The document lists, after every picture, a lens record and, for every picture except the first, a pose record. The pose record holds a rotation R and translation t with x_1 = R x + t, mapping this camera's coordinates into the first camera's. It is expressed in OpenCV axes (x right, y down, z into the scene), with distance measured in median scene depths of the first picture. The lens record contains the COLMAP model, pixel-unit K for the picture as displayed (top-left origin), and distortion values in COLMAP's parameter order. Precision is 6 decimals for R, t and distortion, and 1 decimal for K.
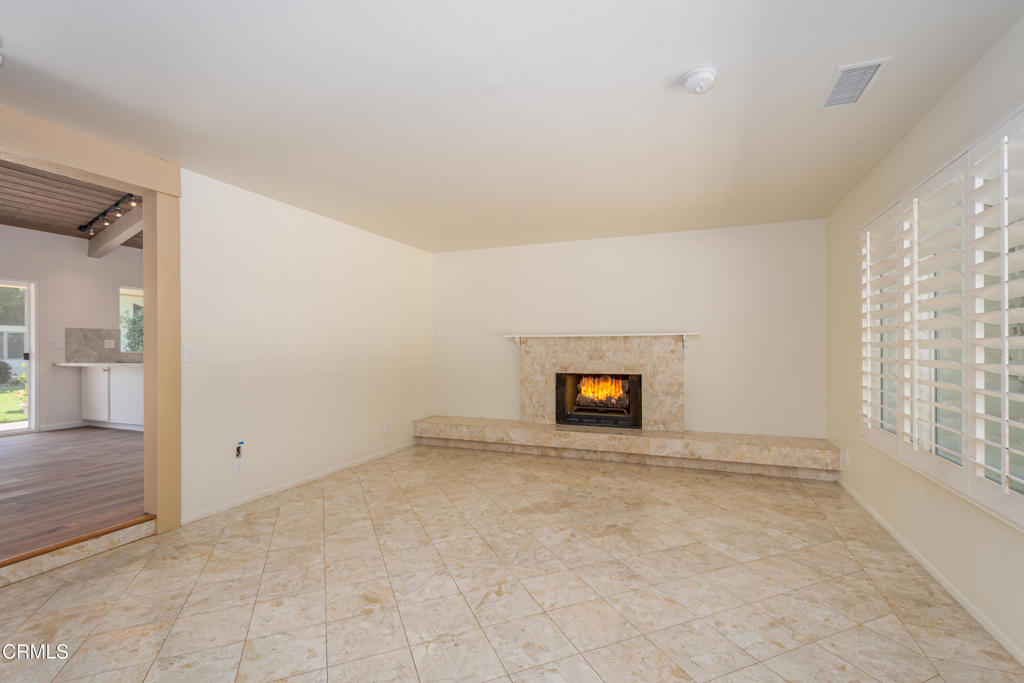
lens RADIAL K [[456.5, 0, 512.5], [0, 456.5, 343.8], [0, 0, 1]] dist [0.020145, 0.000227]
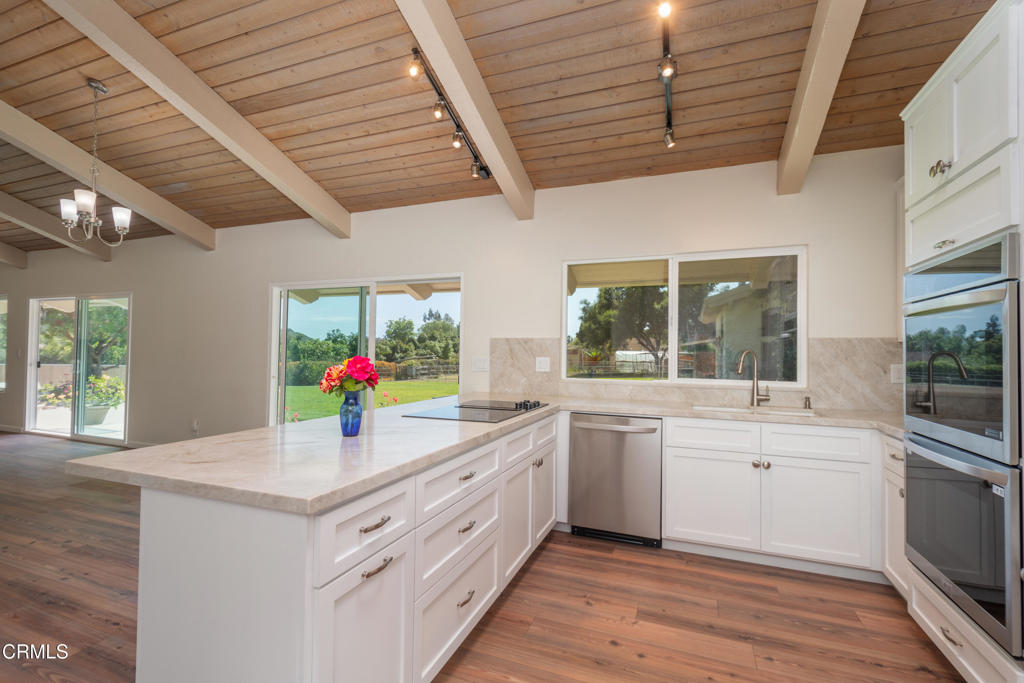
lens RADIAL K [[456.5, 0, 513.7], [0, 456.5, 343.5], [0, 0, 1]] dist [0.020145, 0.000227]
pose [[0.023504, -0.017558, -0.999570, -0.321588], [-0.007189, 0.999817, -0.017731, -0.015606], [0.999698, 0.007603, 0.023374, 0.994463]]
